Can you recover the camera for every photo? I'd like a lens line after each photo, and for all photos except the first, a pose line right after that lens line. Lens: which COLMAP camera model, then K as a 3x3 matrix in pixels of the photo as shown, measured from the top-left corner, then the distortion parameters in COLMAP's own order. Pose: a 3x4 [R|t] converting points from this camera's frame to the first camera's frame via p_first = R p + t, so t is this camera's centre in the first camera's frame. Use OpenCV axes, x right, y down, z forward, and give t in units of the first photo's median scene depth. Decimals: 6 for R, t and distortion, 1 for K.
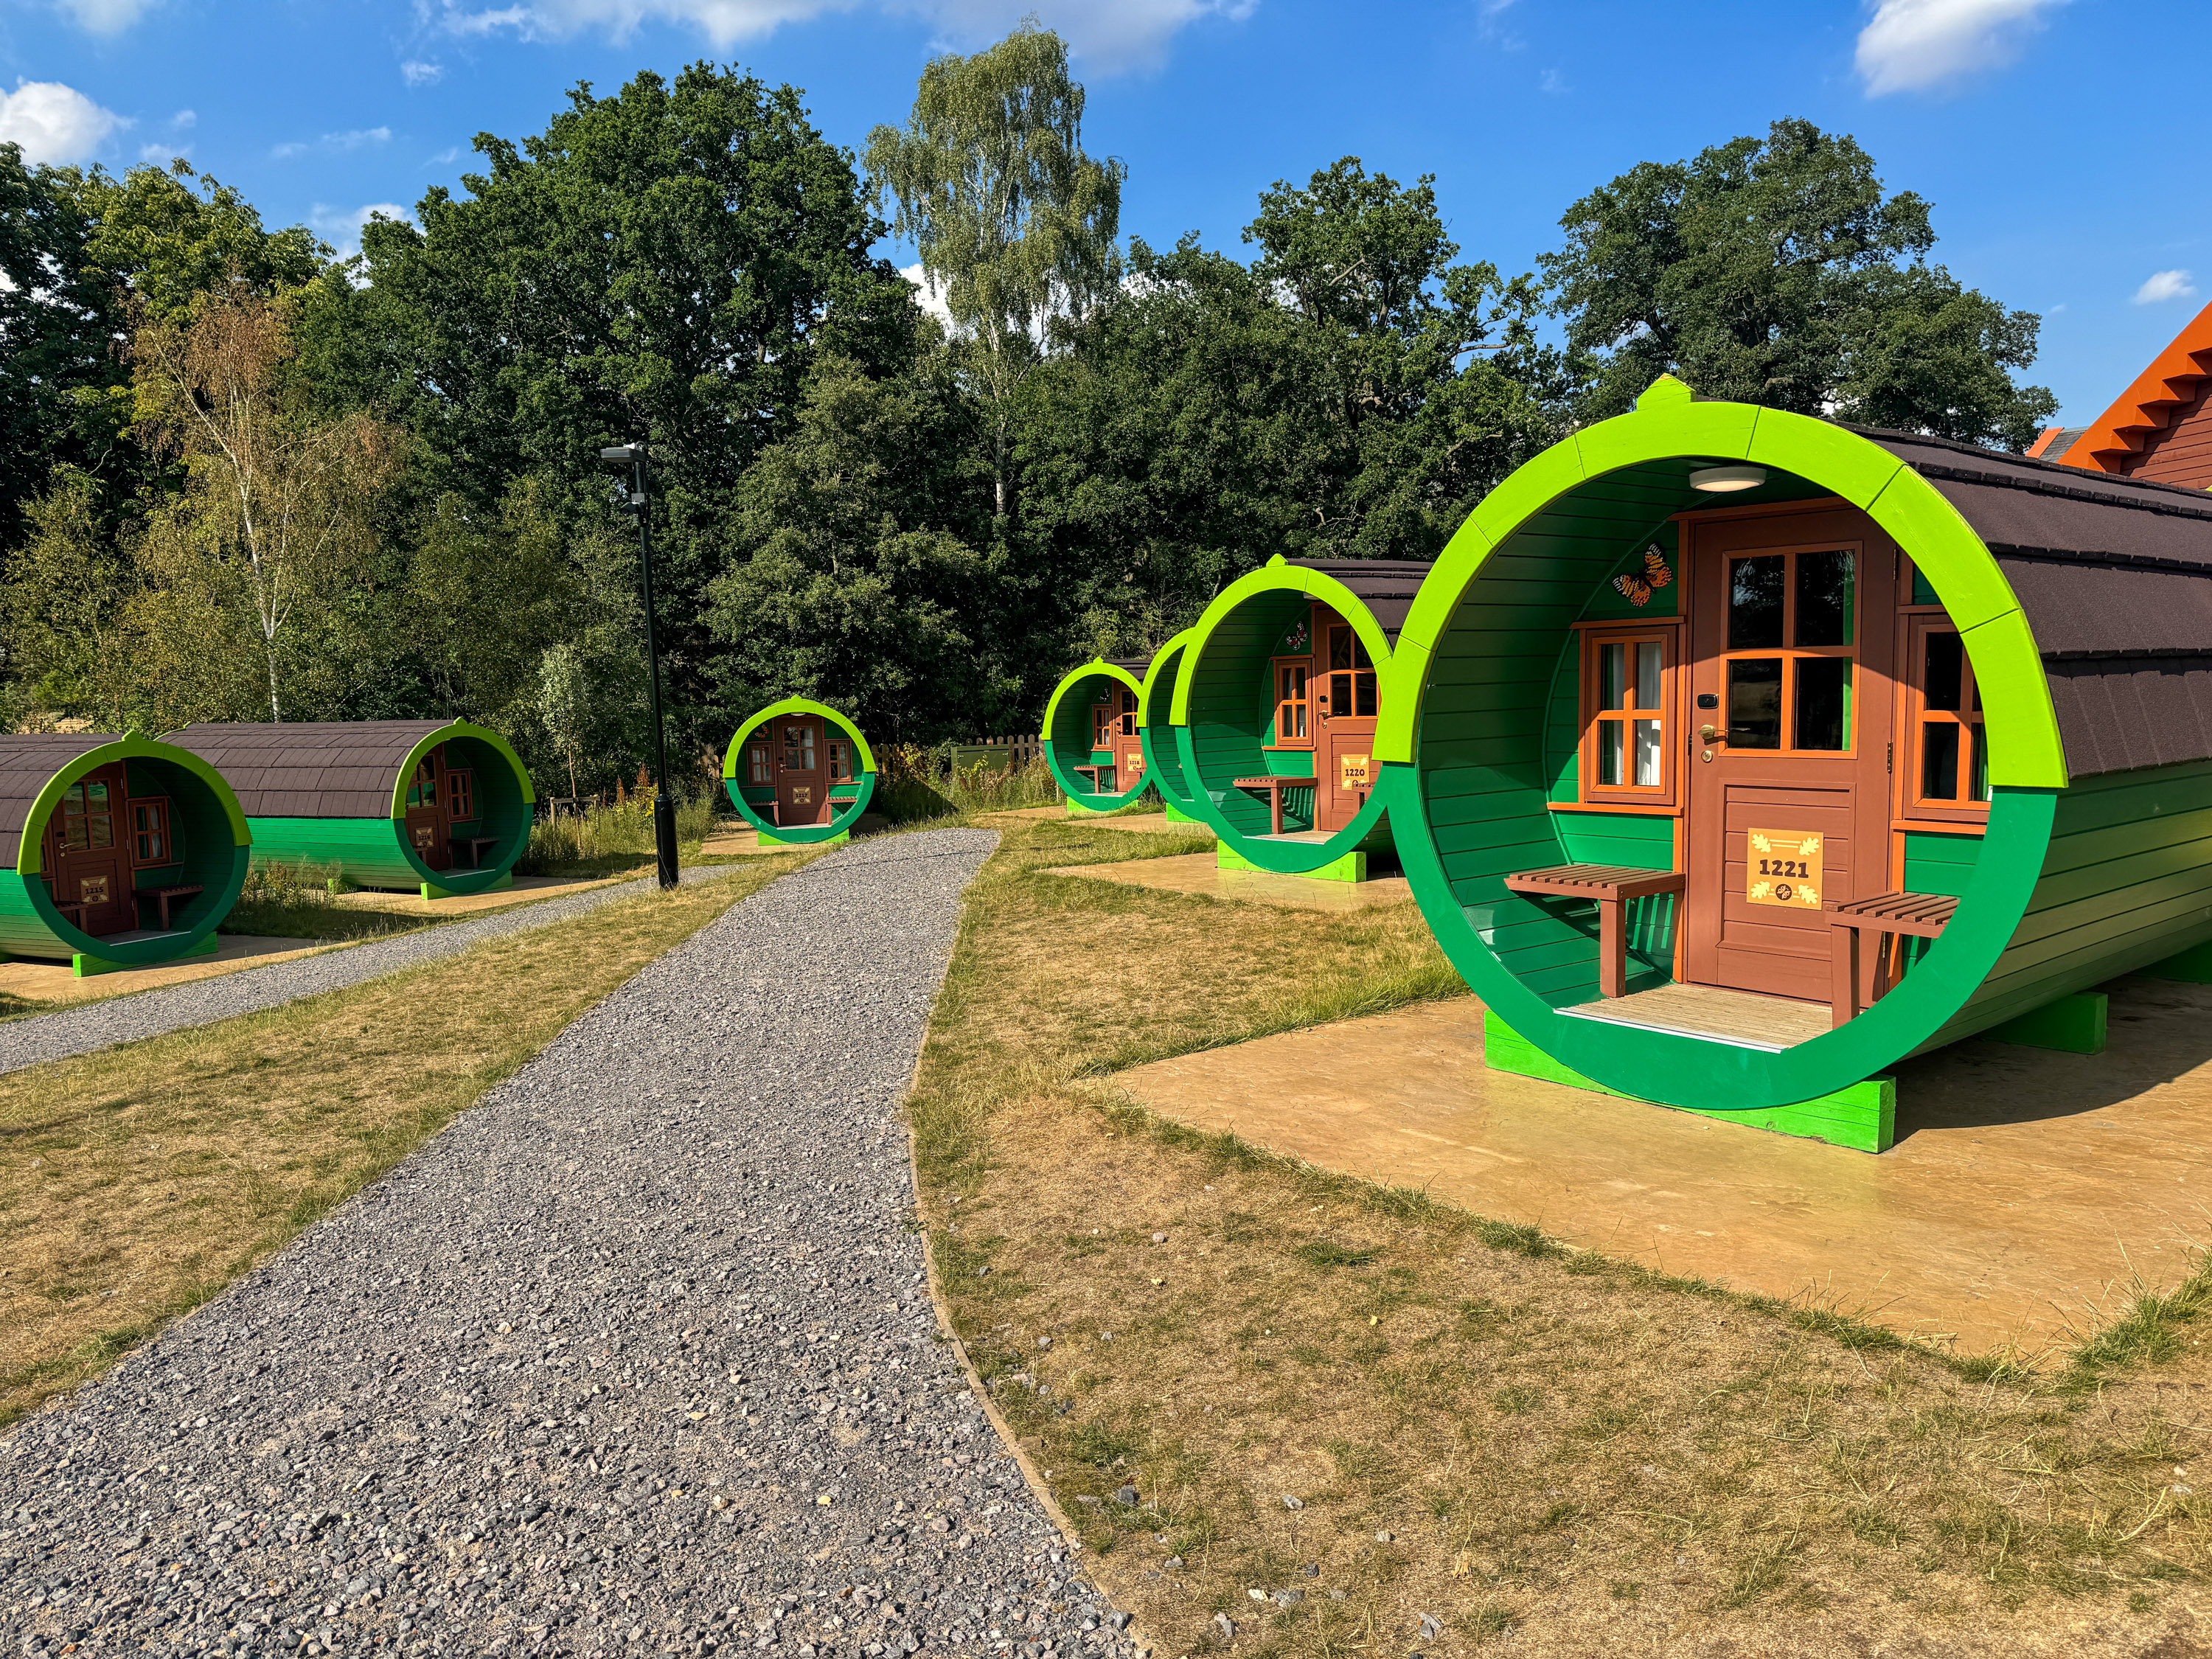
lens RADIAL K [[1535.6, 0, 1106.0], [0, 1535.6, 829.5], [0, 0, 1]] dist [0.223992, -0.393862]
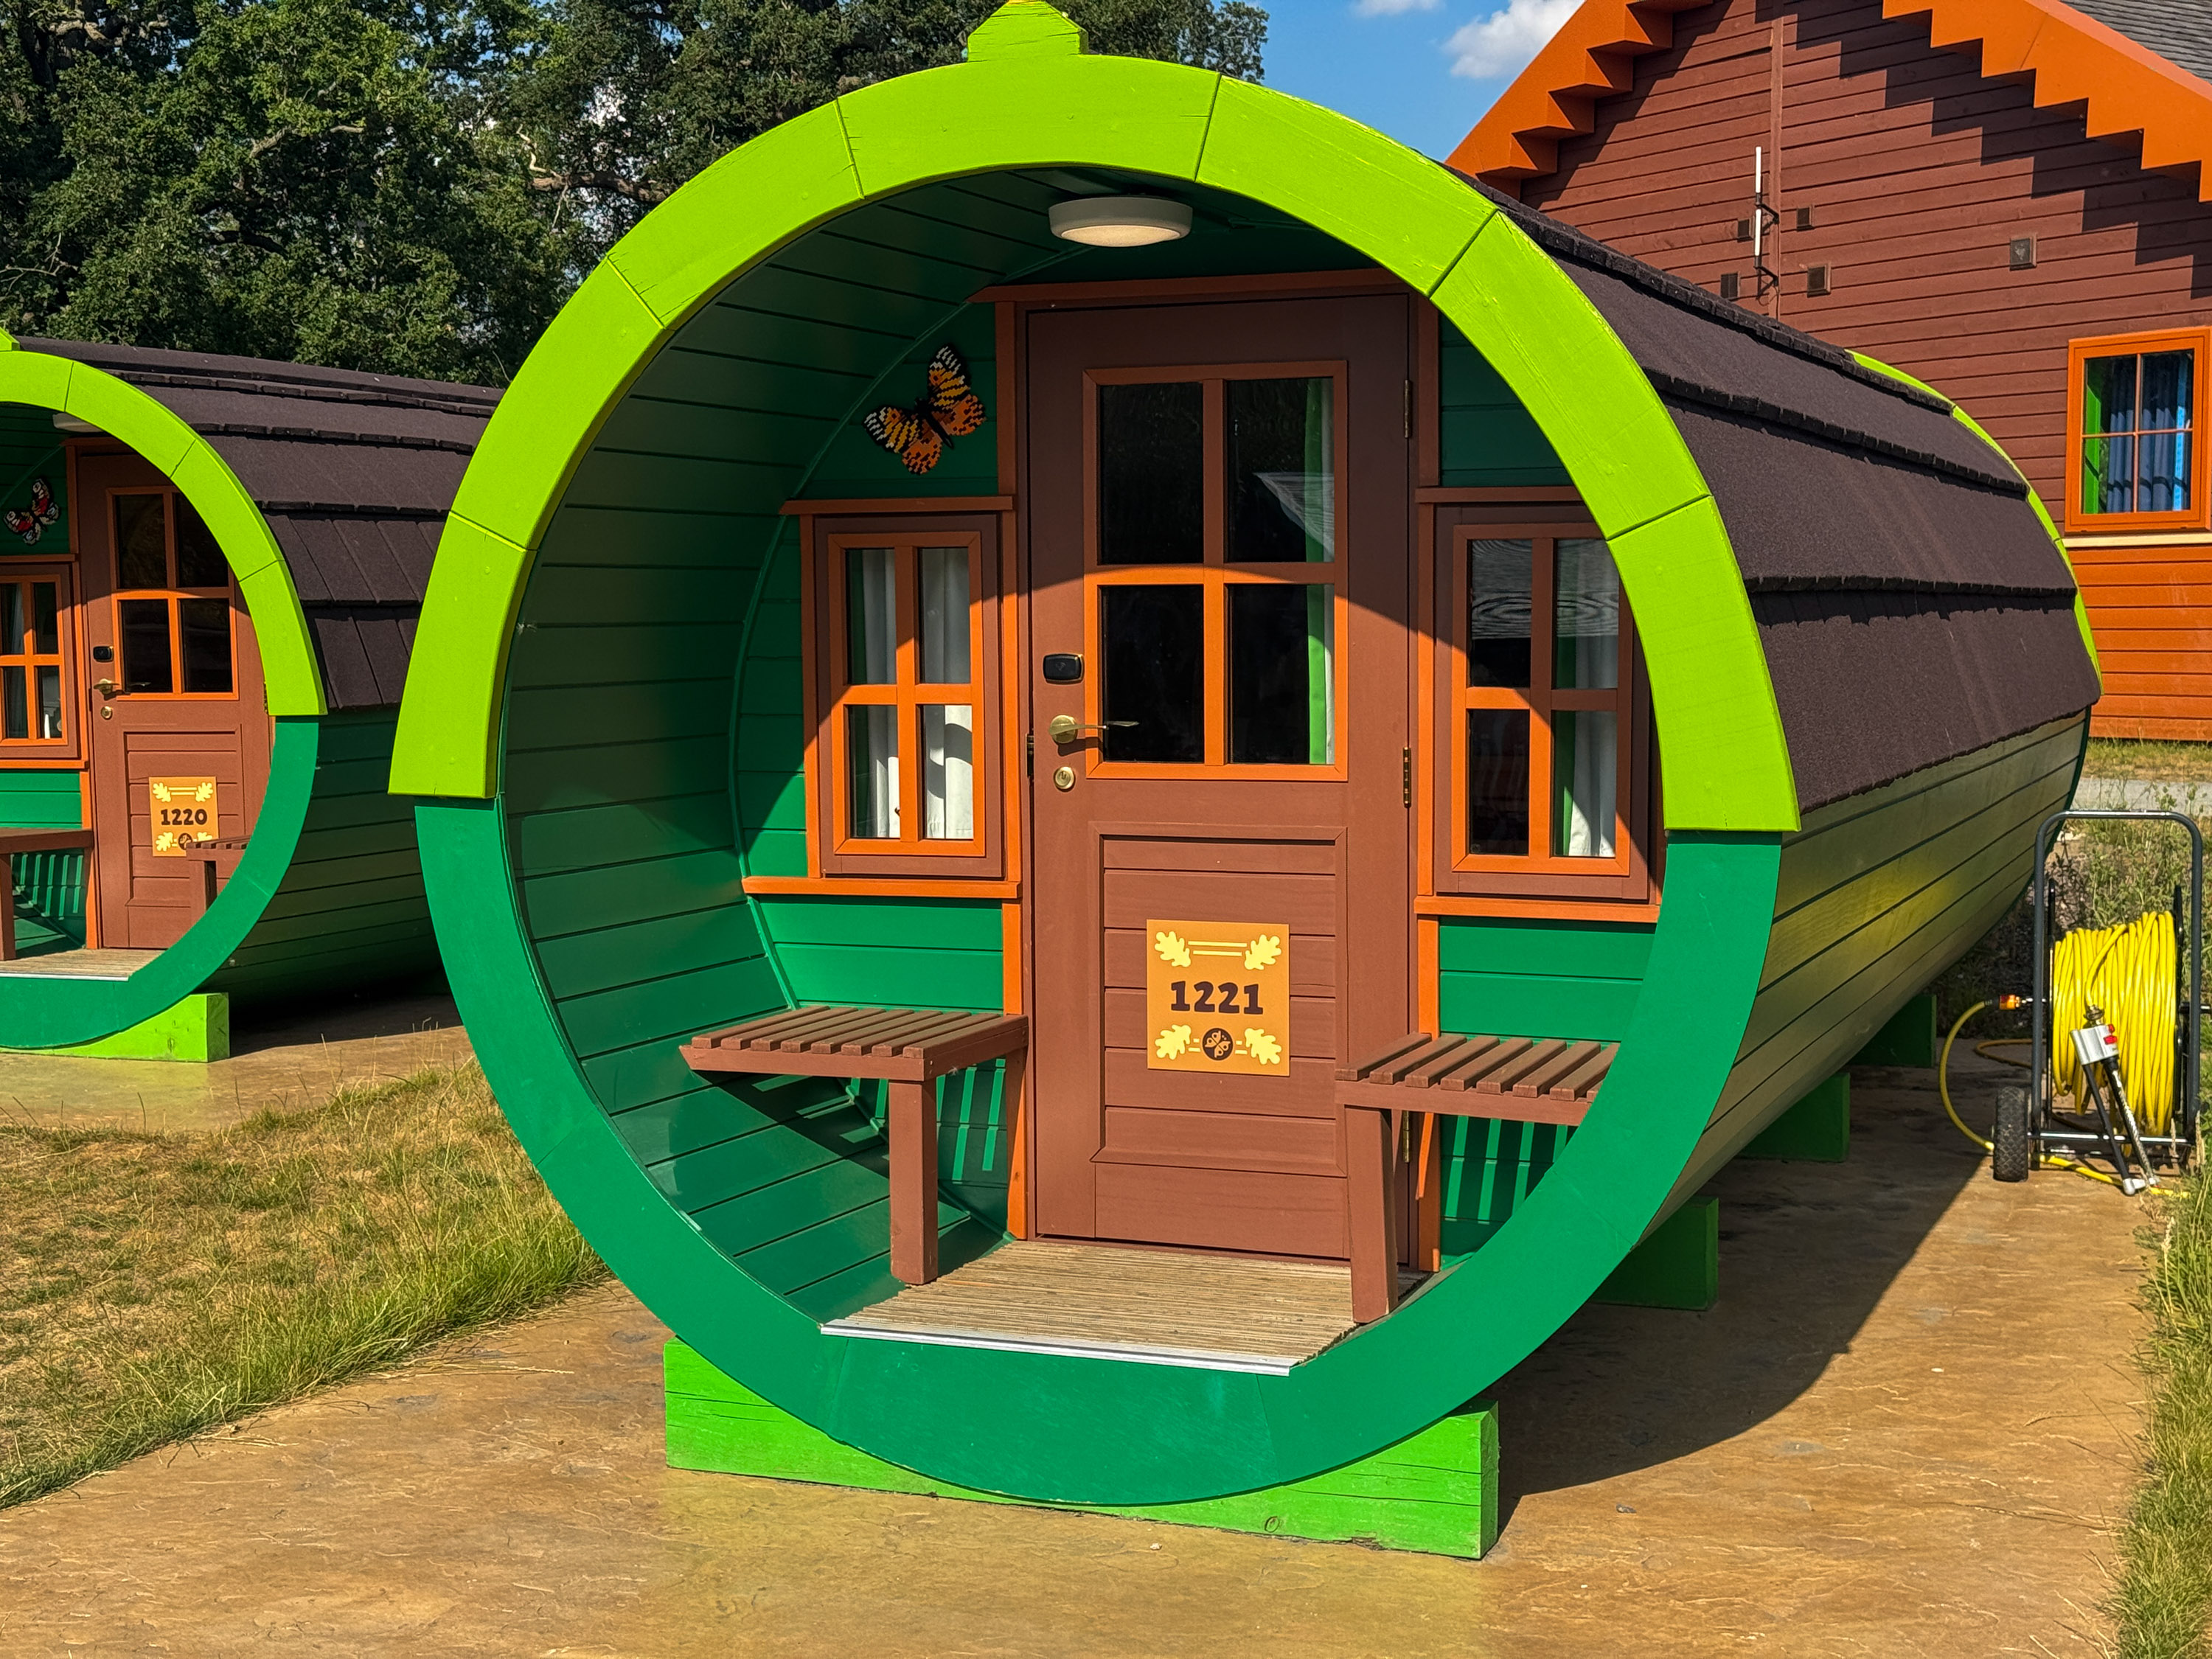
lens RADIAL K [[3075.9, 0, 1106.0], [0, 3075.9, 829.5], [0, 0, 1]] dist [0.197622, -0.448258]
pose [[0.880070, -0.022212, 0.474324, -0.067730], [0.036027, 0.999150, -0.020057, -0.010235], [-0.473476, 0.034740, 0.880122, 0.135941]]
